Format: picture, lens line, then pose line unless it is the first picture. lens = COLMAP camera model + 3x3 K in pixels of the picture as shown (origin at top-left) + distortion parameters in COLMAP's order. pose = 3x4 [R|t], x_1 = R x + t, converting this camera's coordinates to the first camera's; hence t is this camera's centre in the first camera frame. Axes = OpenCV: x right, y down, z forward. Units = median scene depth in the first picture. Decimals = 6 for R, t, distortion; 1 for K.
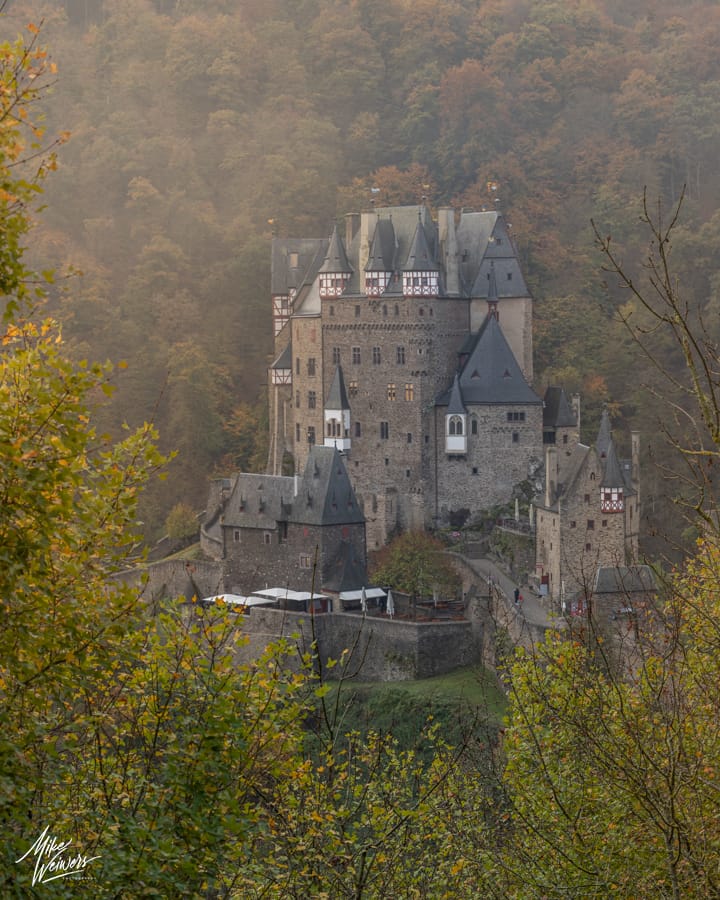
lens RADIAL K [[2309.3, 0, 360.0], [0, 2309.3, 450.0], [0, 0, 1]] dist [-0.375428, 0.310296]
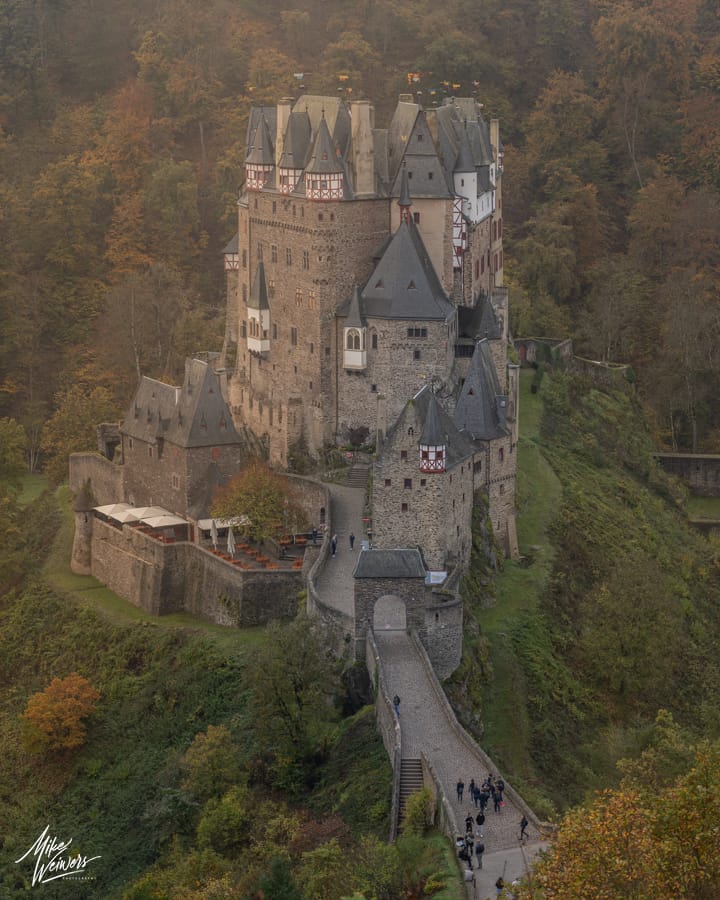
lens RADIAL K [[2275.5, 0, 360.0], [0, 2275.5, 450.0], [0, 0, 1]] dist [-0.377387, 0.542547]
pose [[0.972135, 0.055281, -0.227812, 0.253168], [-0.022306, 0.989202, 0.144853, -0.098582], [0.233359, -0.135735, 0.962870, 0.105533]]
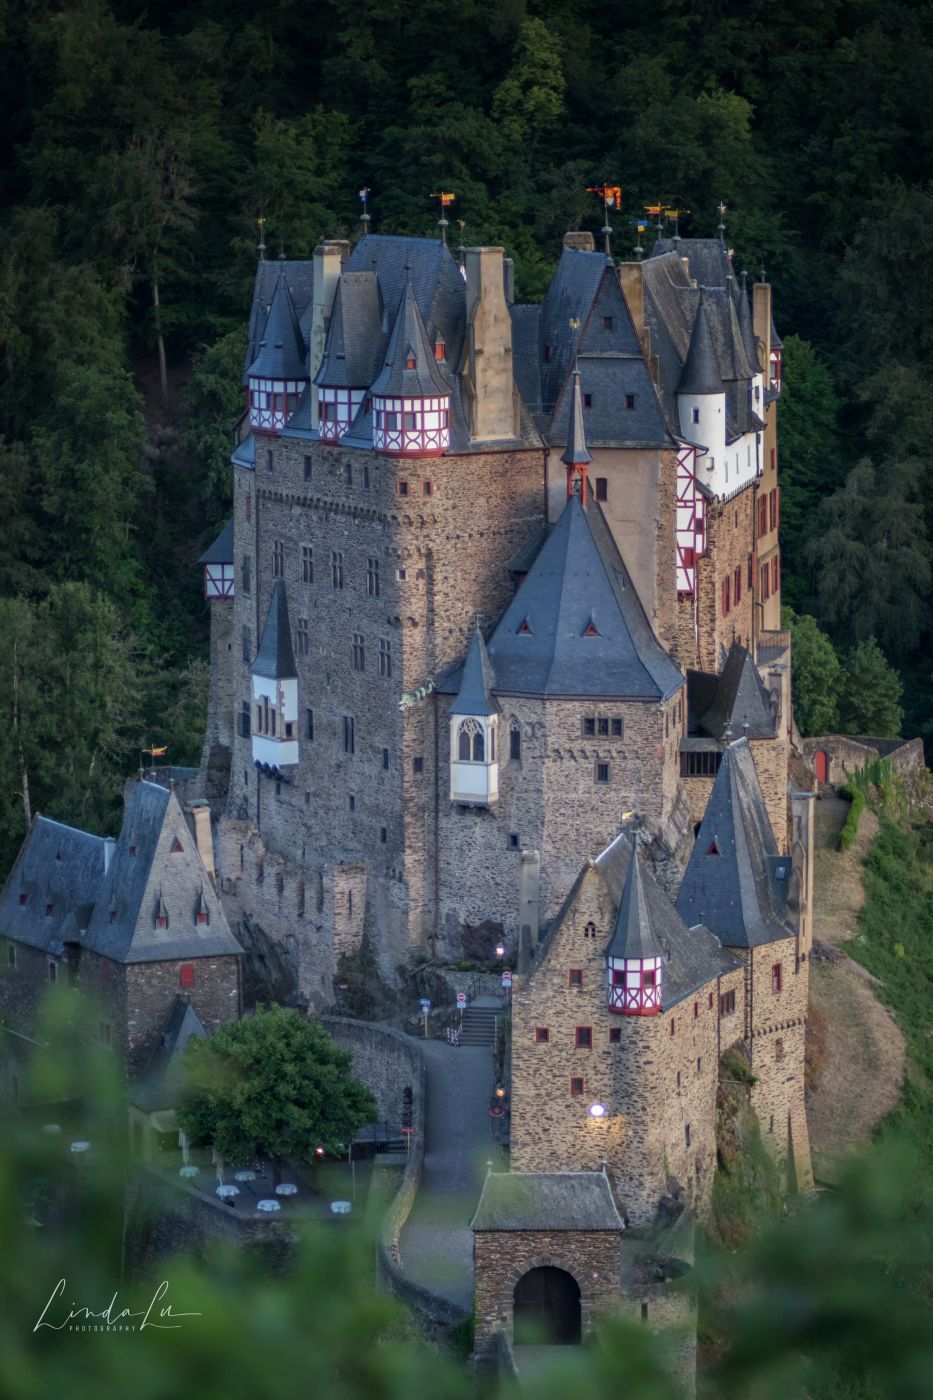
lens RADIAL K [[4735.3, 0, 466.5], [0, 4735.3, 700.0], [0, 0, 1]] dist [-0.234521, -0.236525]
pose [[0.971186, 0.040077, -0.234928, 0.255428], [-0.019922, 0.995961, 0.087546, -0.098716], [0.237488, -0.080344, 0.968062, 0.098366]]
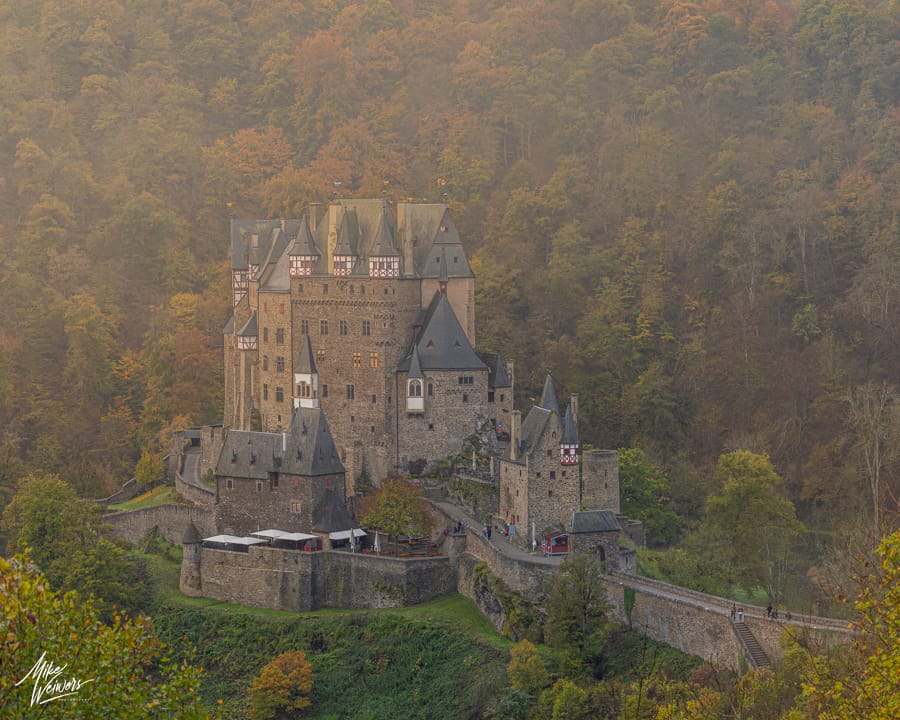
lens RADIAL K [[2275.5, 0, 578.1], [0, 2275.5, 358.7], [0, 0, 1]] dist [-0.377387, 0.542547]
pose [[0.975943, -0.003331, 0.218000, -0.127608], [0.003722, 0.999992, -0.001381, -0.023453], [-0.217994, 0.002160, 0.975948, -0.142847]]
